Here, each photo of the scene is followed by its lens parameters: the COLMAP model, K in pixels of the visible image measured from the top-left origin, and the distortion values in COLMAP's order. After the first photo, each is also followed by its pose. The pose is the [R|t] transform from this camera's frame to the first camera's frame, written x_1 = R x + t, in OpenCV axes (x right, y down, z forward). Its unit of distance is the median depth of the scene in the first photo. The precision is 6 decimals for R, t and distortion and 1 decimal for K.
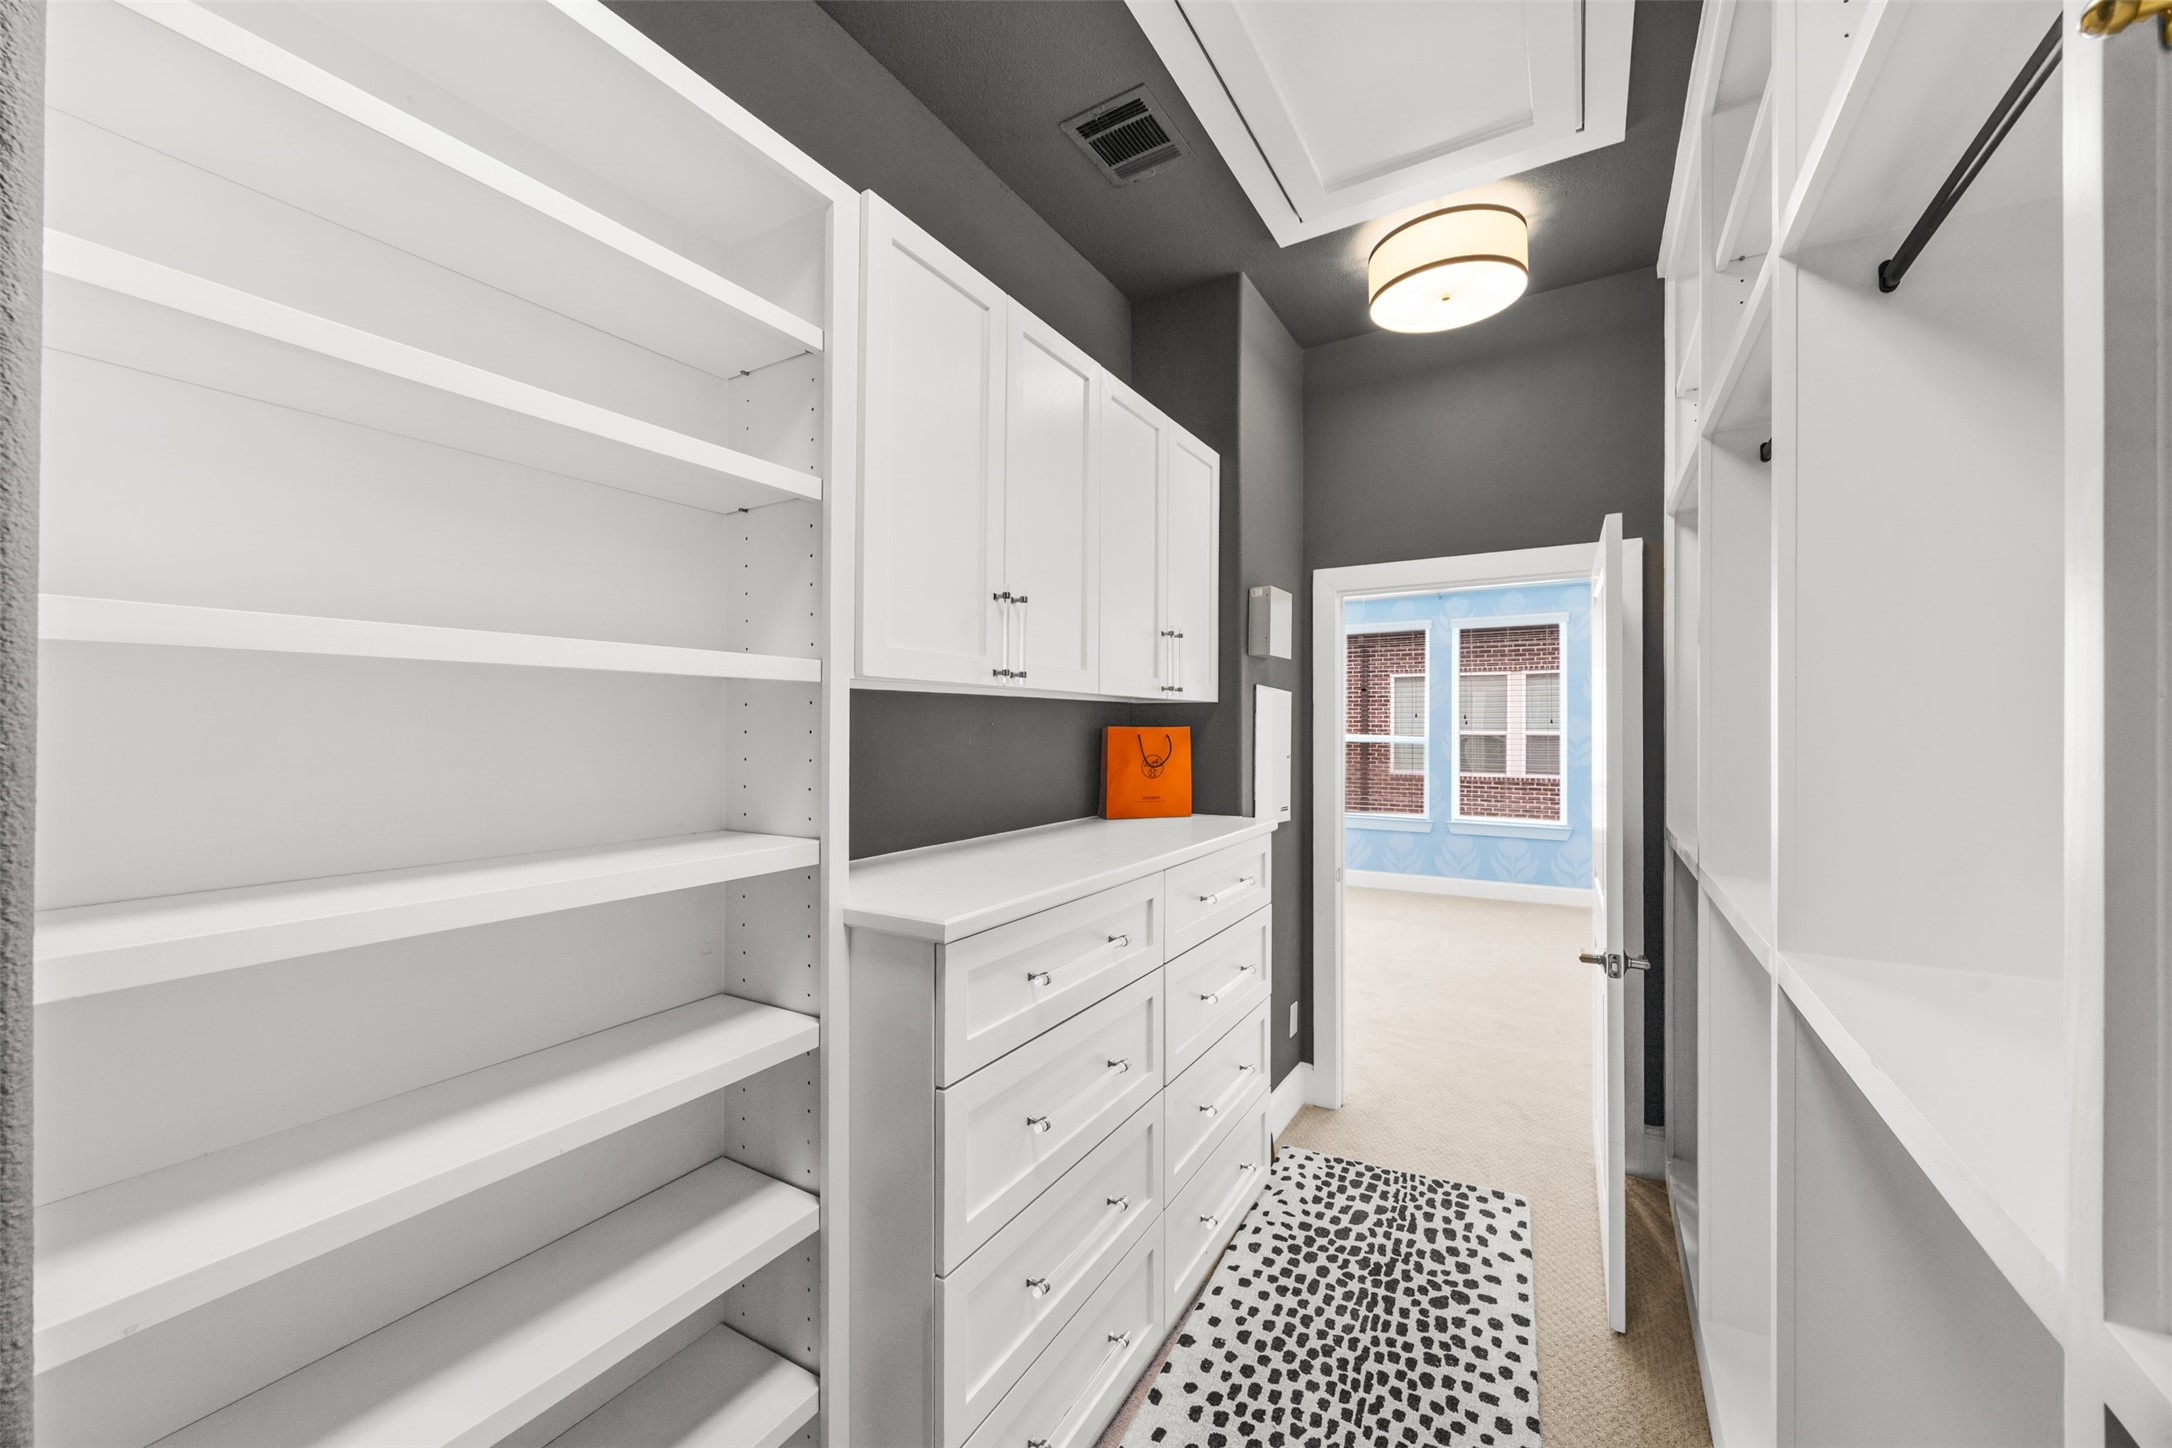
lens RADIAL K [[833.0, 0, 1086.0], [0, 833.0, 724.0], [0, 0, 1]] dist [-0.003196, 0.000251]
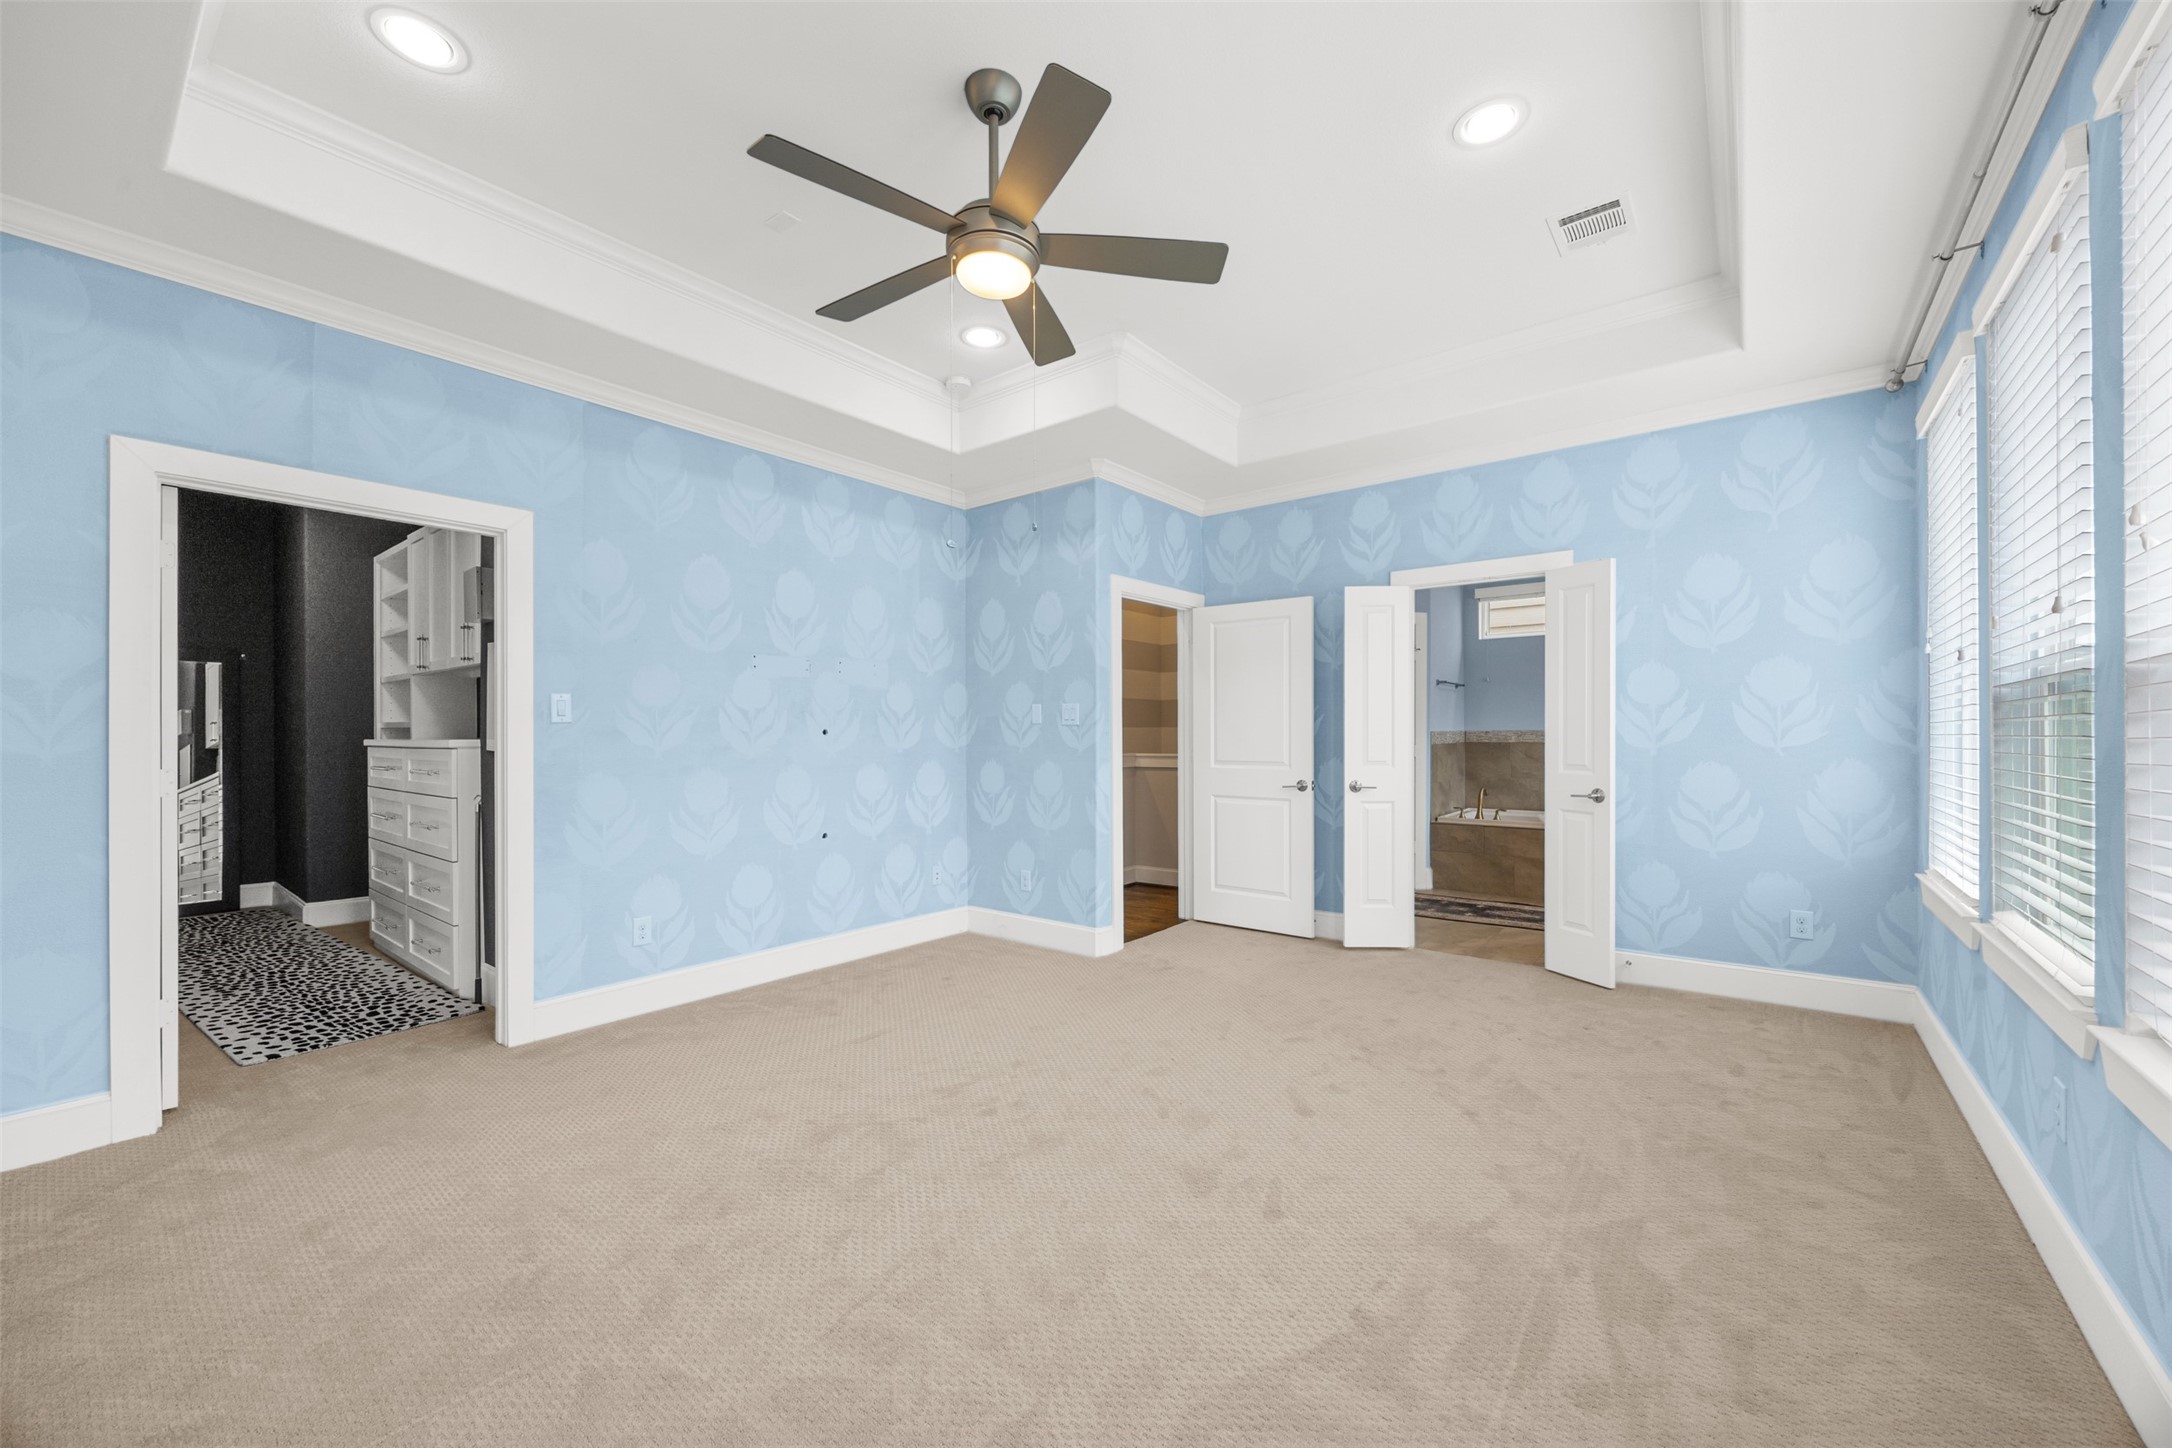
lens RADIAL K [[833.0, 0, 1086.0], [0, 833.0, 724.0], [0, 0, 1]] dist [-0.003196, 0.000251]
pose [[-0.139069, -0.003304, -0.990277, 1.617301], [0.004575, 0.999982, -0.003979, 0.111040], [0.990272, -0.005084, -0.139052, 2.484219]]
